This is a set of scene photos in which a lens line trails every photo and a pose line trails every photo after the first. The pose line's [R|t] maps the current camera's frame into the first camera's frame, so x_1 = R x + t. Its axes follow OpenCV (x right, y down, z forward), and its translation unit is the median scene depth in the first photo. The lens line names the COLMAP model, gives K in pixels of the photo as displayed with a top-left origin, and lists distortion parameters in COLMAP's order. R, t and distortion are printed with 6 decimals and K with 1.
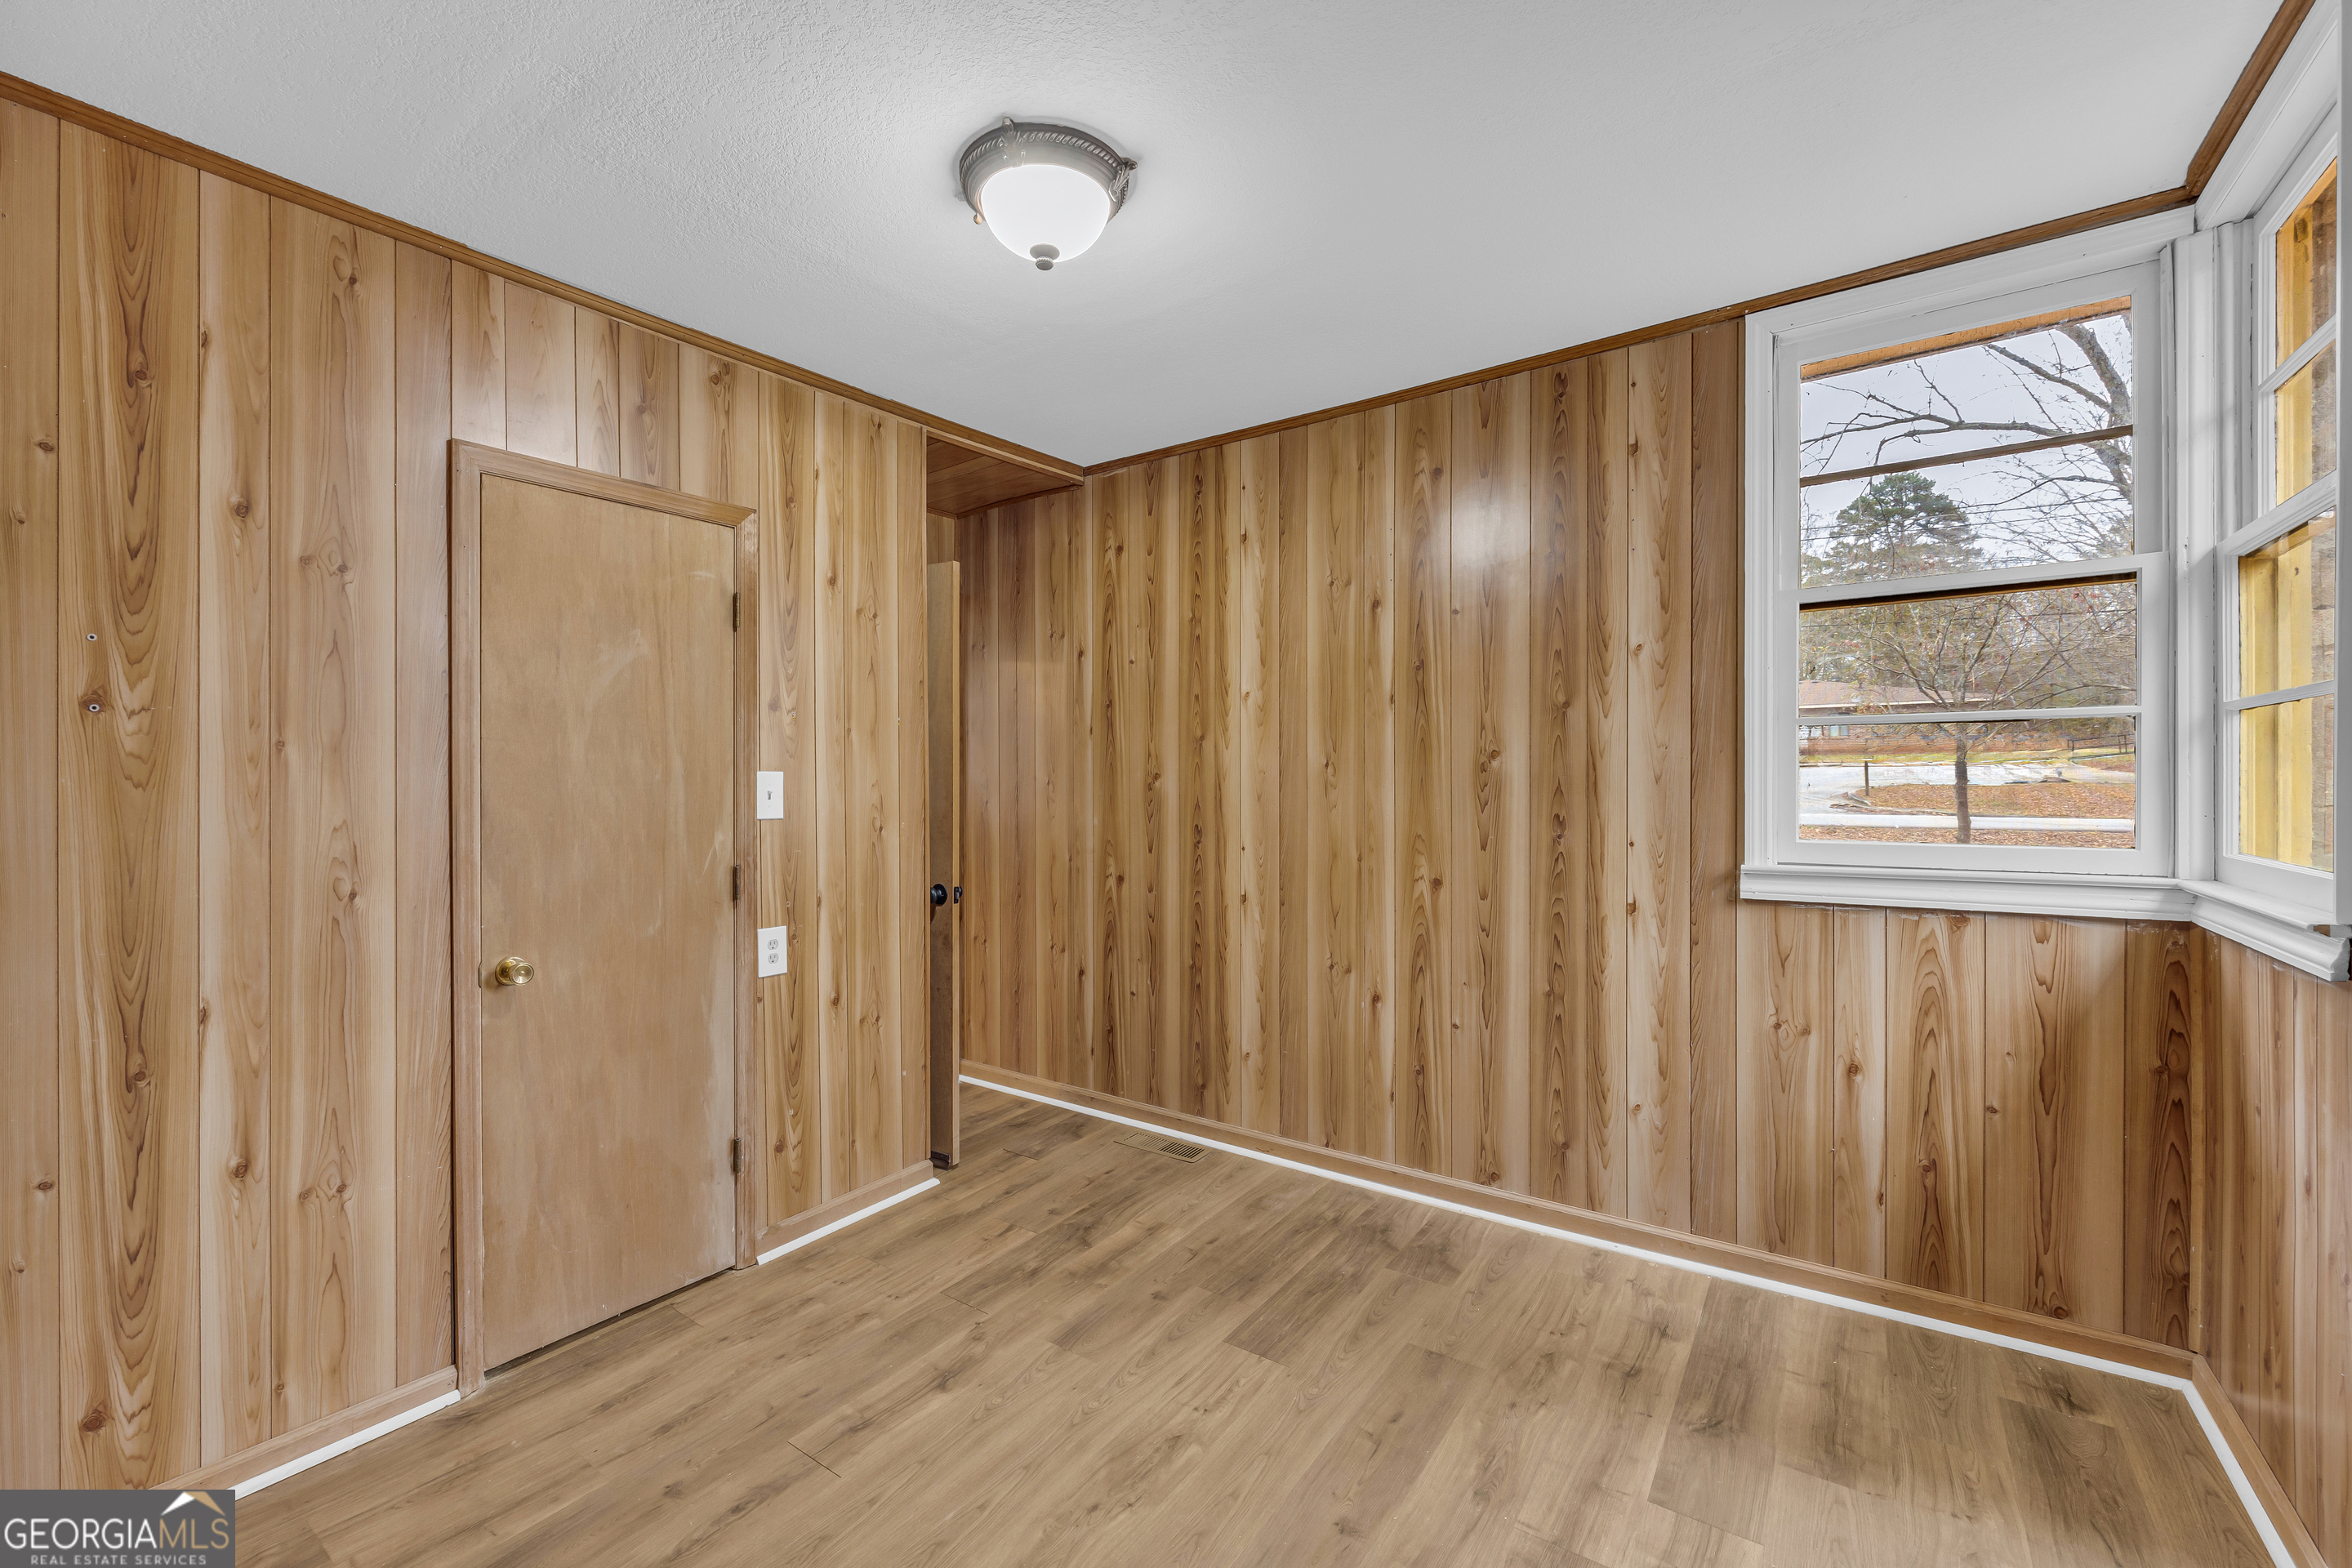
lens RADIAL K [[950.0, 0, 1088.1], [0, 950.0, 782.5], [0, 0, 1]] dist [-0.007253, 0.000290]
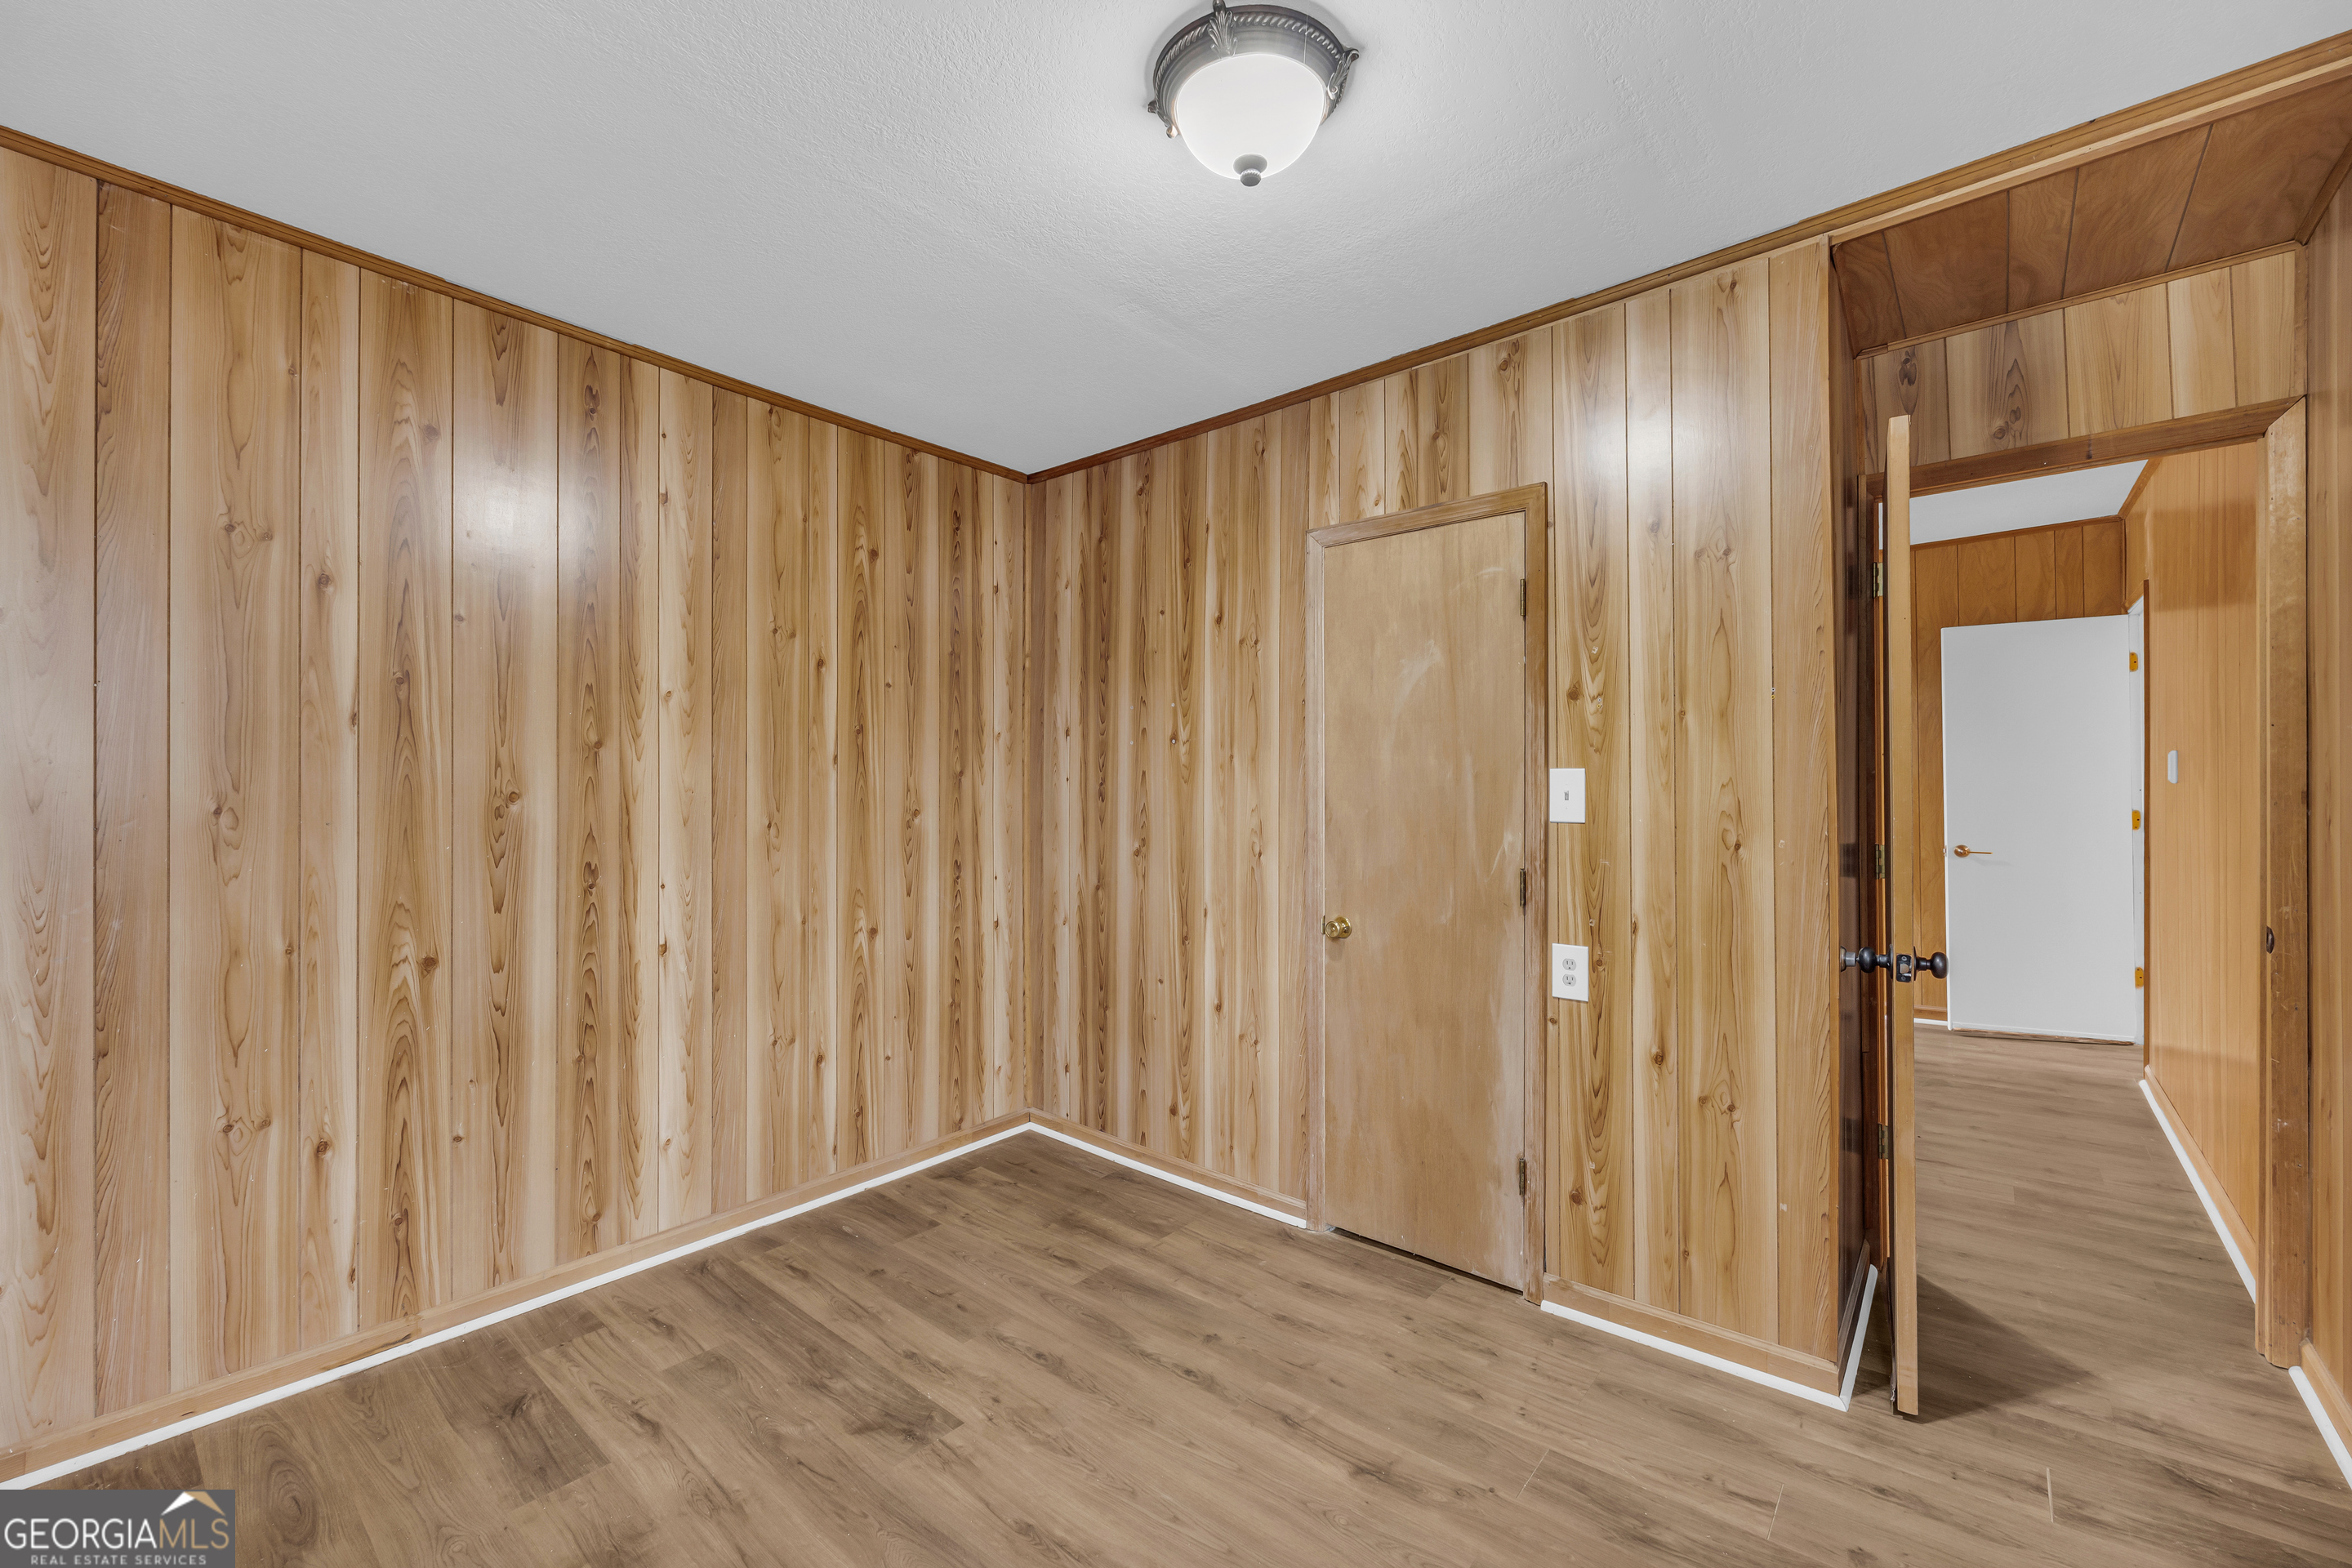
lens RADIAL K [[971.5, 0, 1214.6], [0, 971.5, 782.0], [0, 0, 1]] dist [-0.002226, 0.000520]
pose [[-0.007512, 0.004752, -0.999960, 0.458369], [-0.000064, 0.999989, 0.004752, -0.002782], [0.999972, 0.000100, -0.007512, 0.538823]]
